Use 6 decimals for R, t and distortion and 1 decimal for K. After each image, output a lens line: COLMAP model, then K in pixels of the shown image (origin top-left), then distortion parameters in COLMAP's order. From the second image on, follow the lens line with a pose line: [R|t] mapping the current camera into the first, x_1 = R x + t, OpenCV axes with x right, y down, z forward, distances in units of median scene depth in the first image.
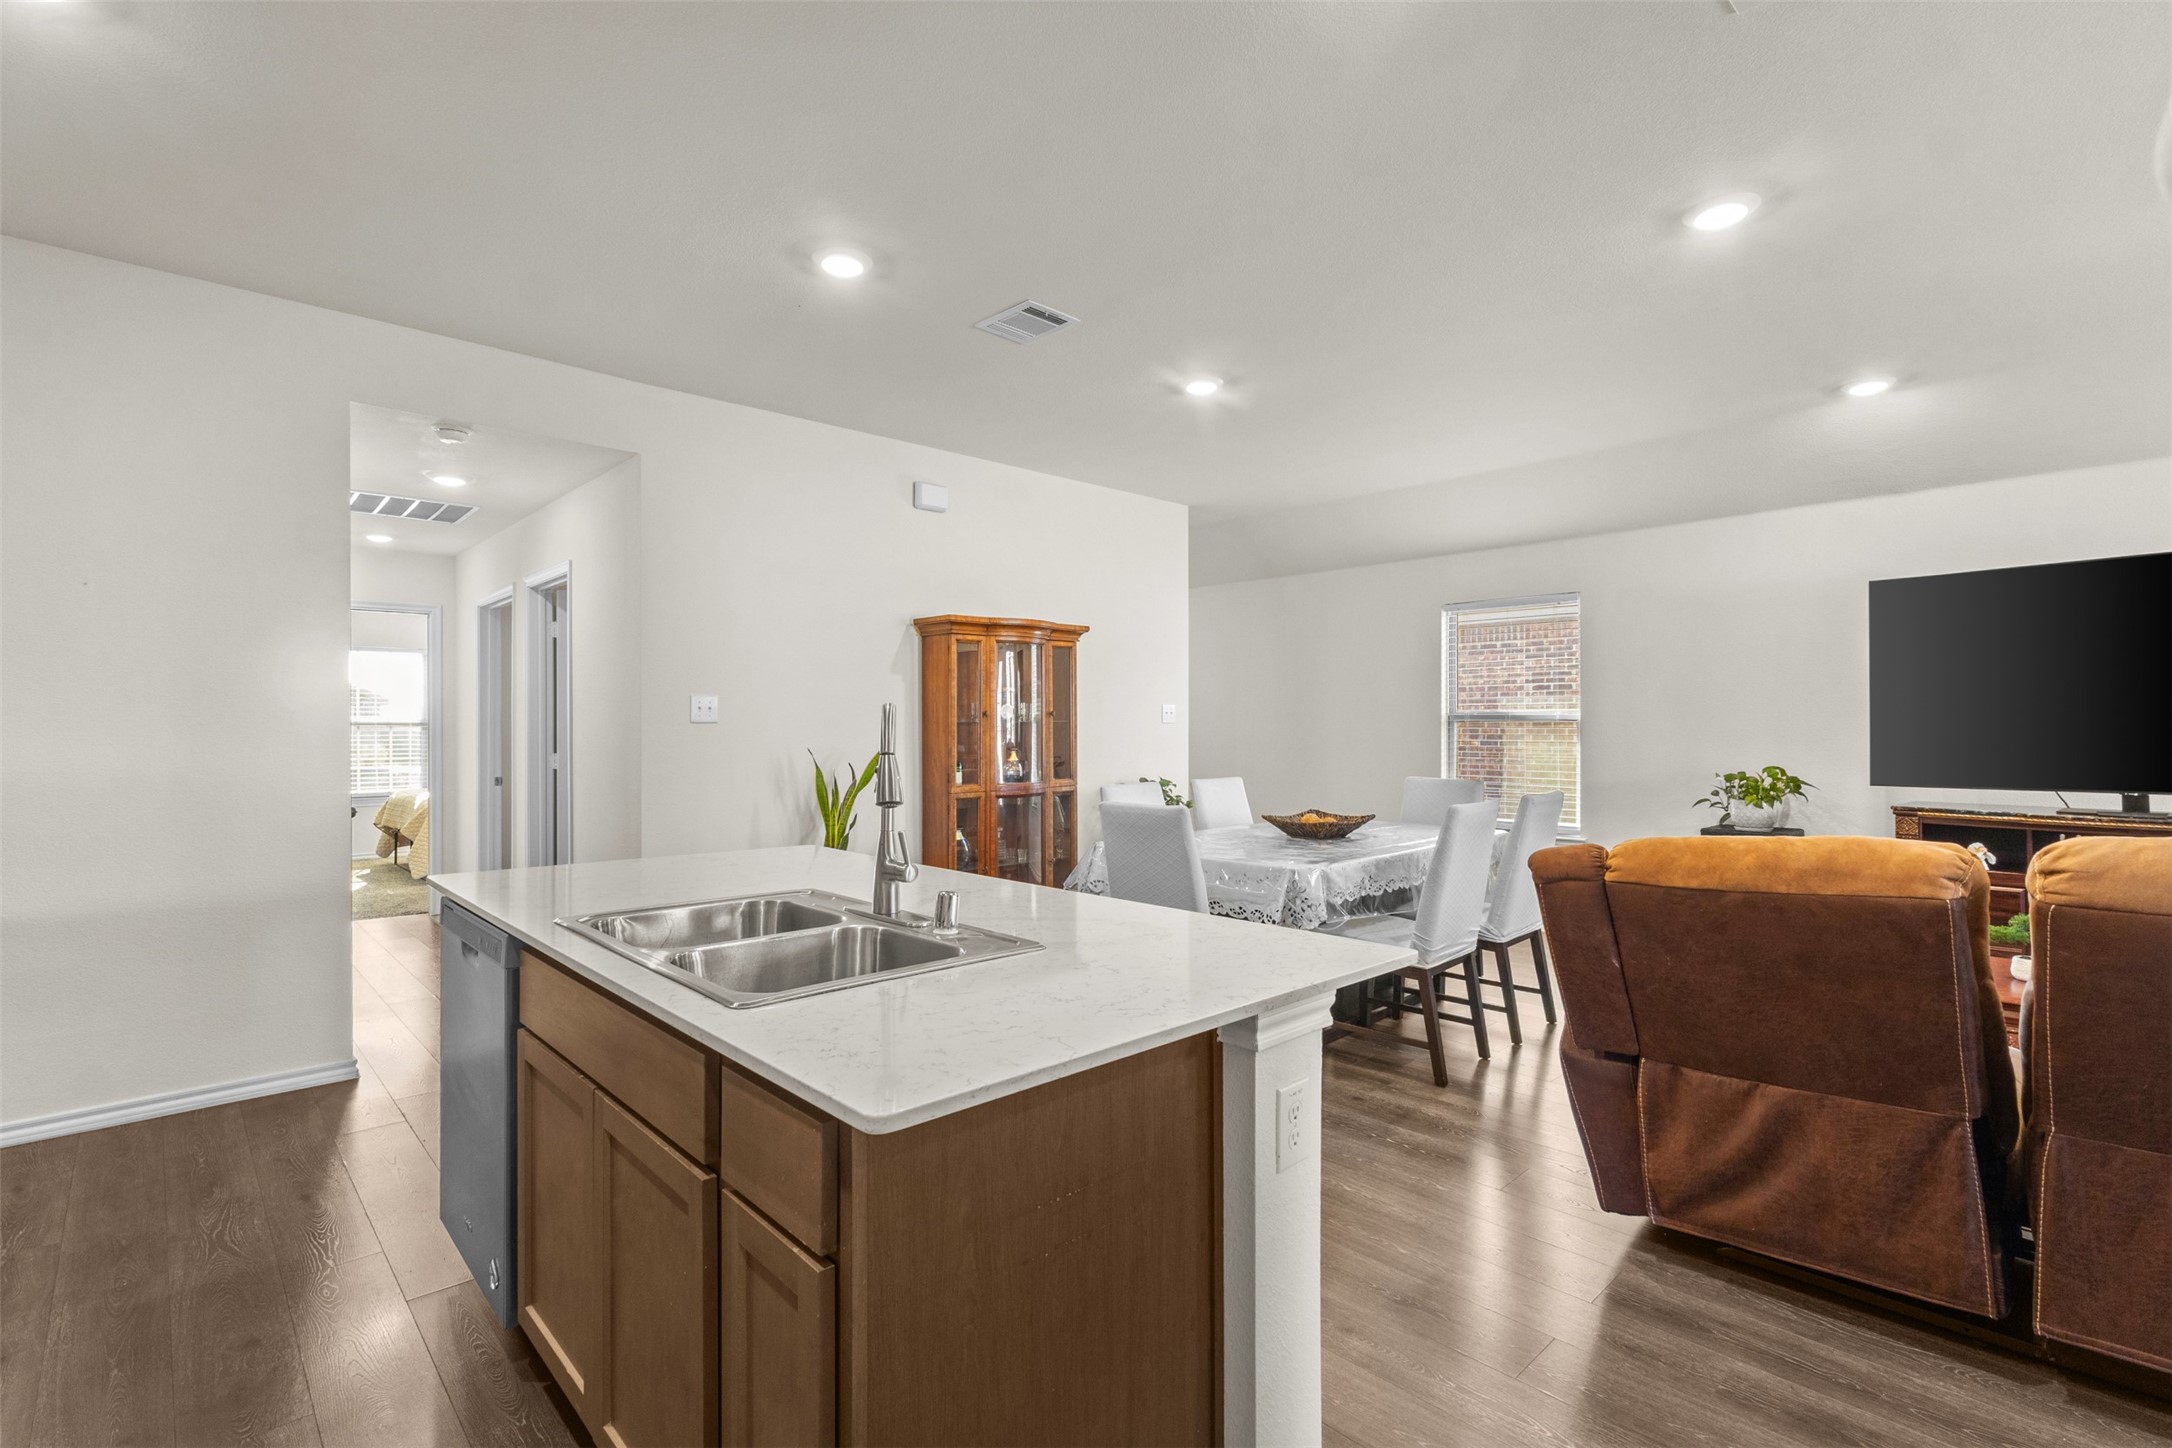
lens RADIAL K [[1016.8, 0, 1086.0], [0, 1016.8, 724.0], [0, 0, 1]] dist [0.023464, -0.000146]
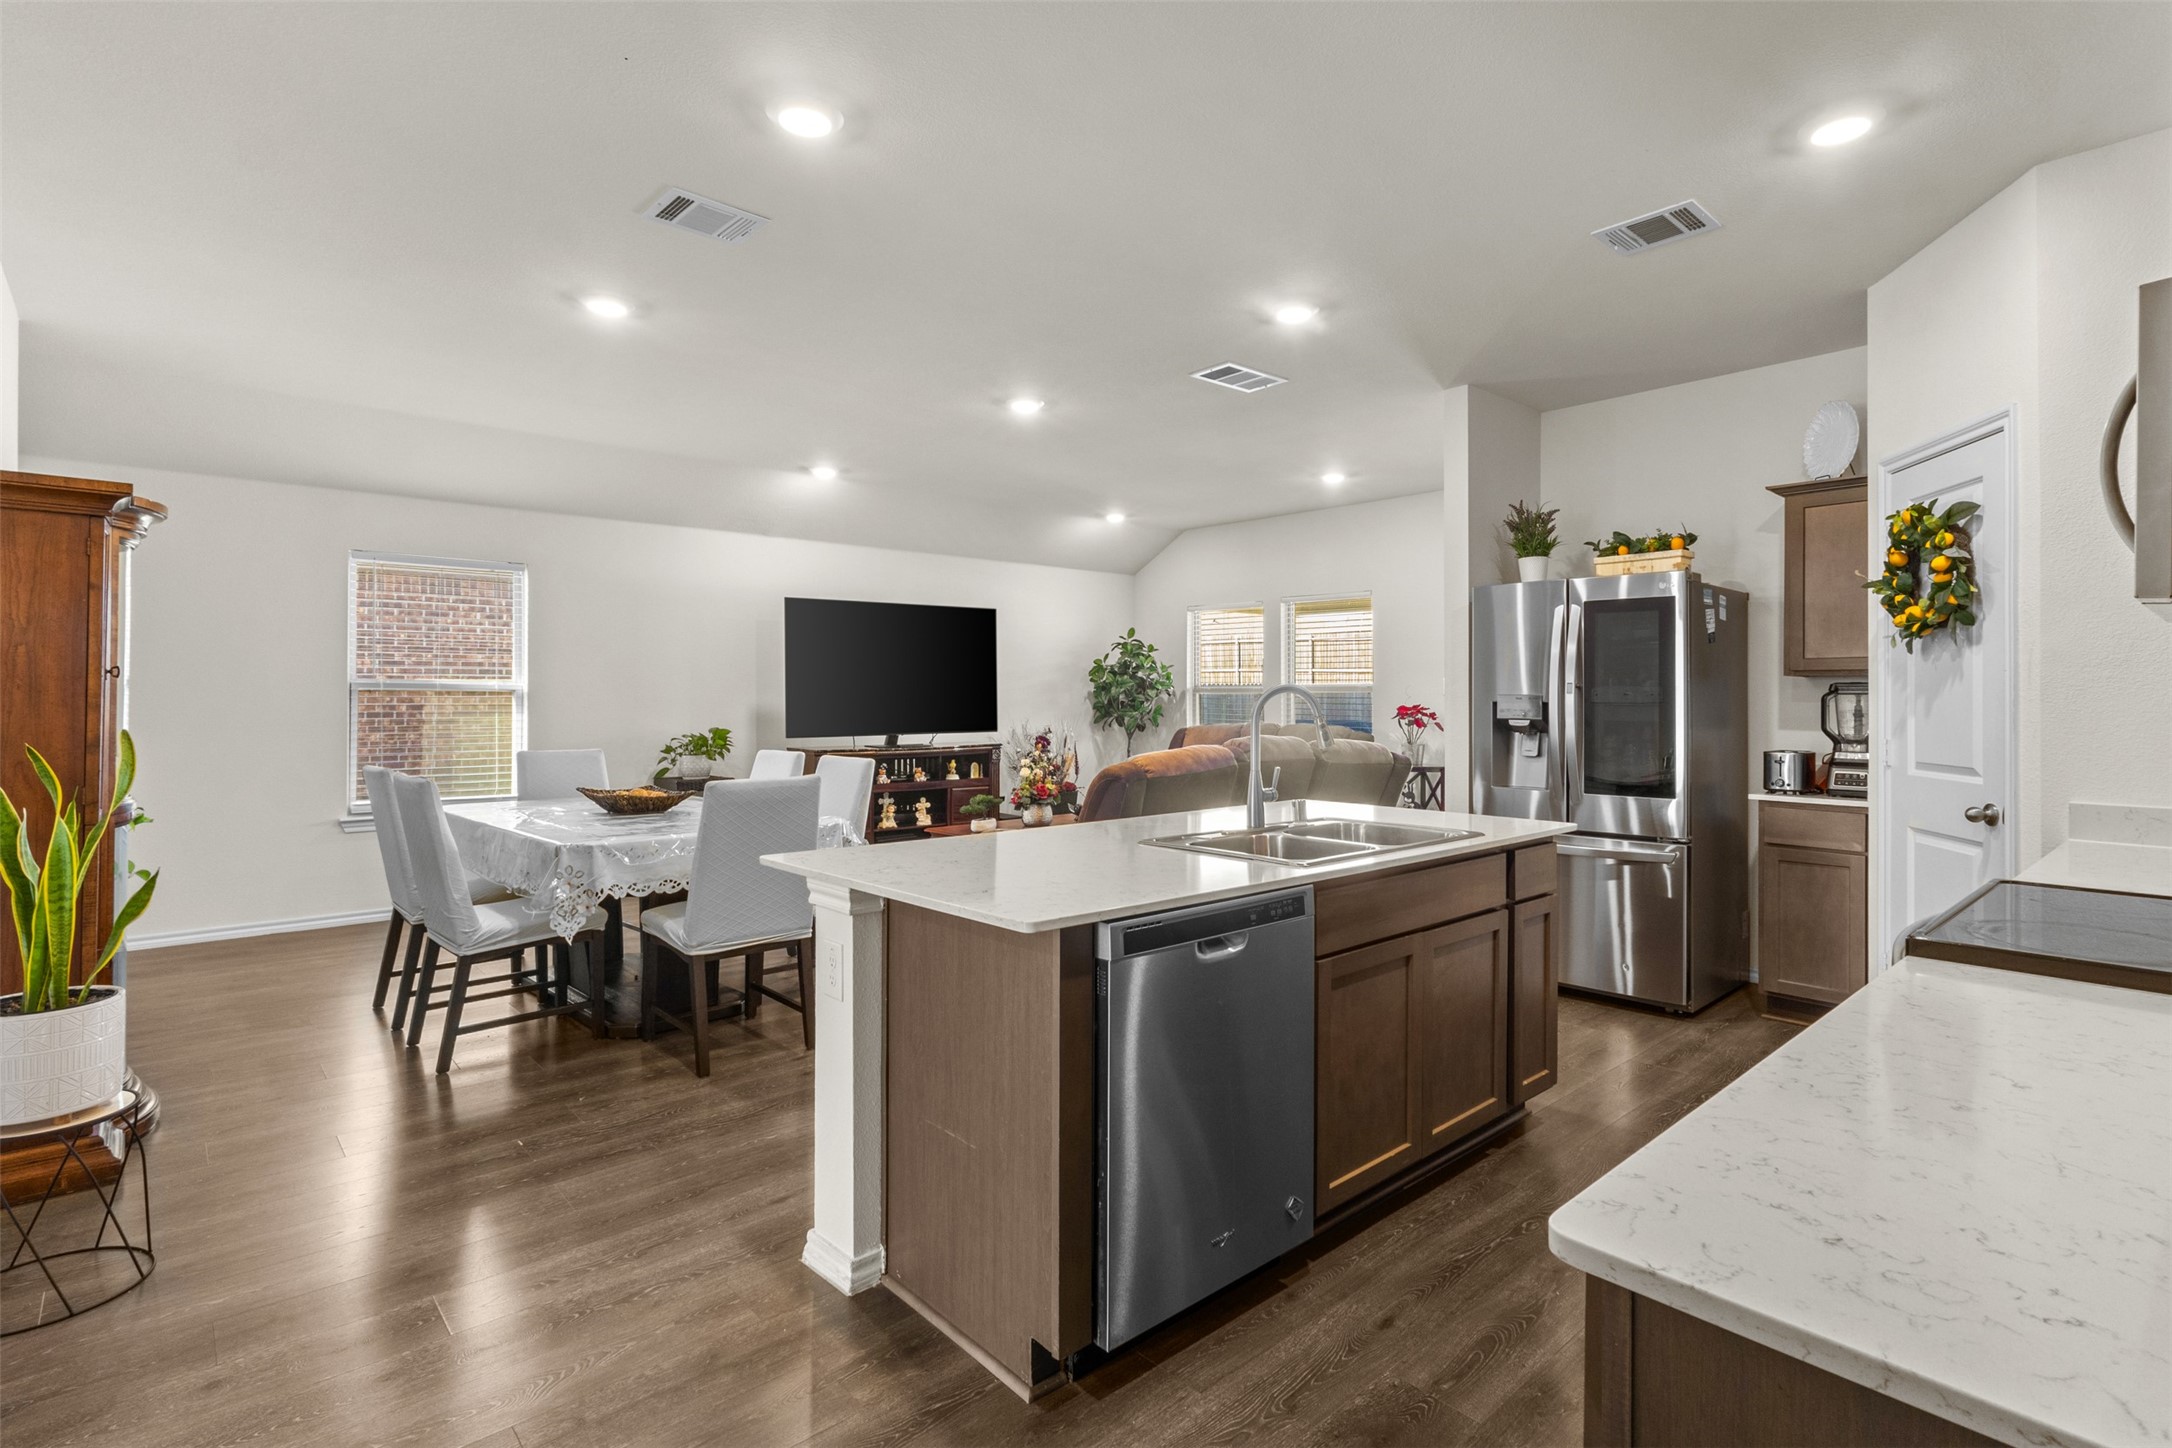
lens RADIAL K [[1053.4, 0, 1123.3], [0, 1053.4, 694.0], [0, 0, 1]] dist [0.002634, 0.000595]
pose [[0.016569, 0.004819, 0.999851, -0.649195], [-0.002518, 0.999985, -0.004778, 0.003803], [-0.999860, -0.002439, 0.016581, 0.456393]]
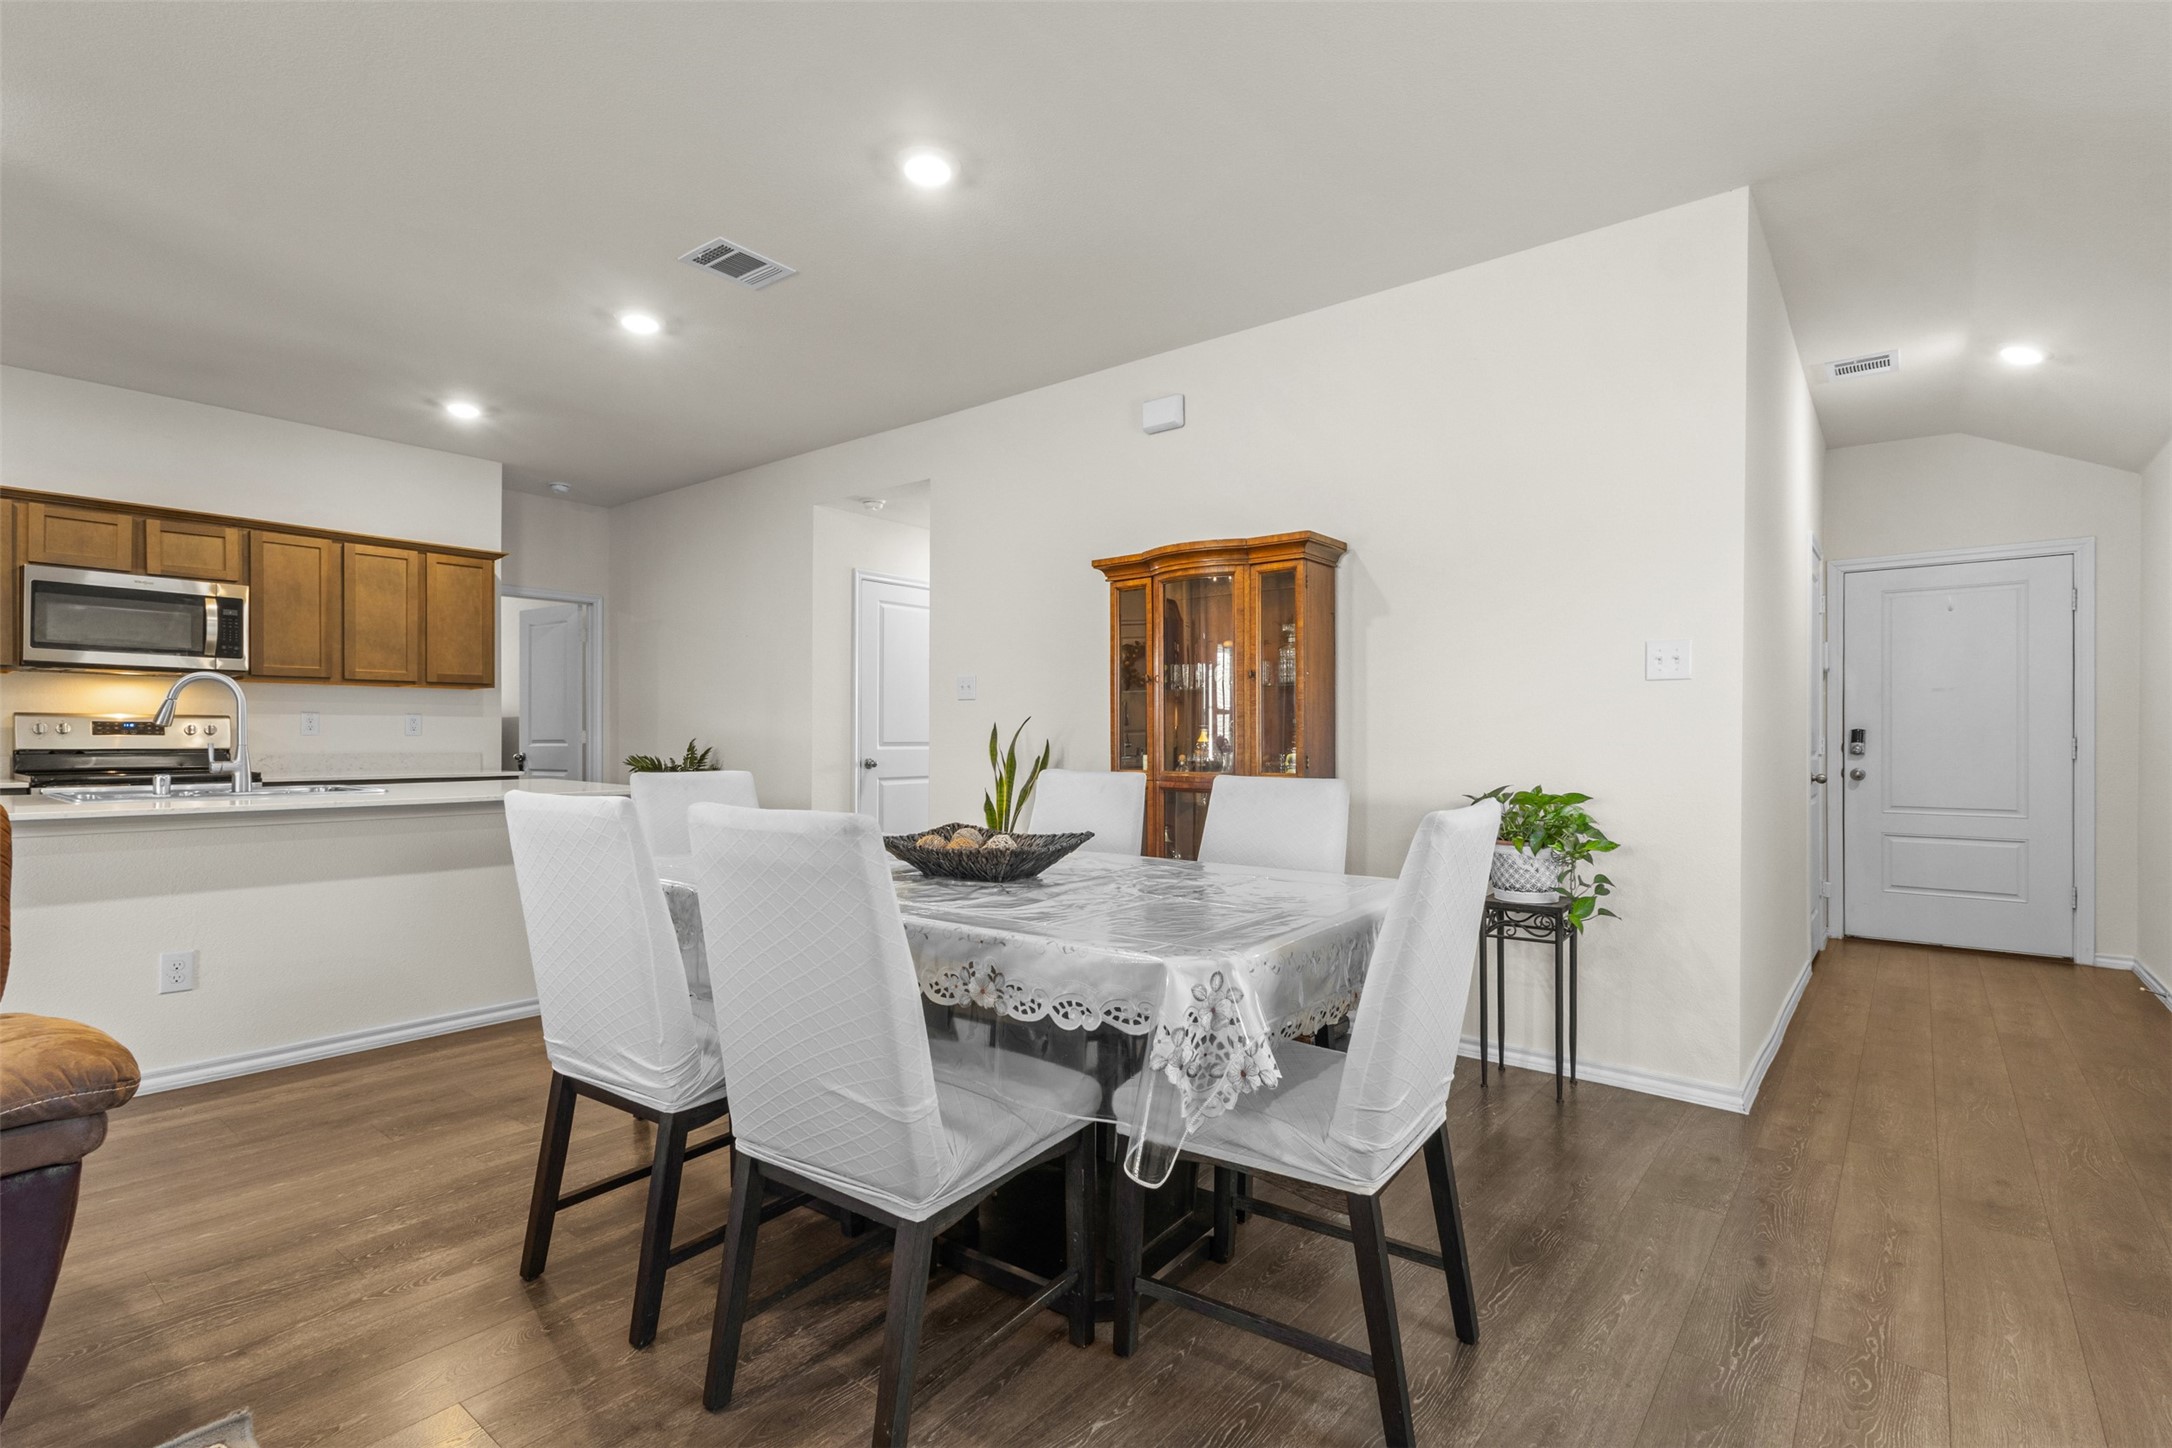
lens RADIAL K [[1018.5, 0, 1074.9], [0, 1018.5, 733.8], [0, 0, 1]] dist [0.005979, 0.000869]
pose [[0.118484, -0.000452, -0.992956, 0.652097], [-0.005811, 0.999982, -0.001148, 0.033144], [0.992939, 0.005906, 0.118479, 0.856705]]
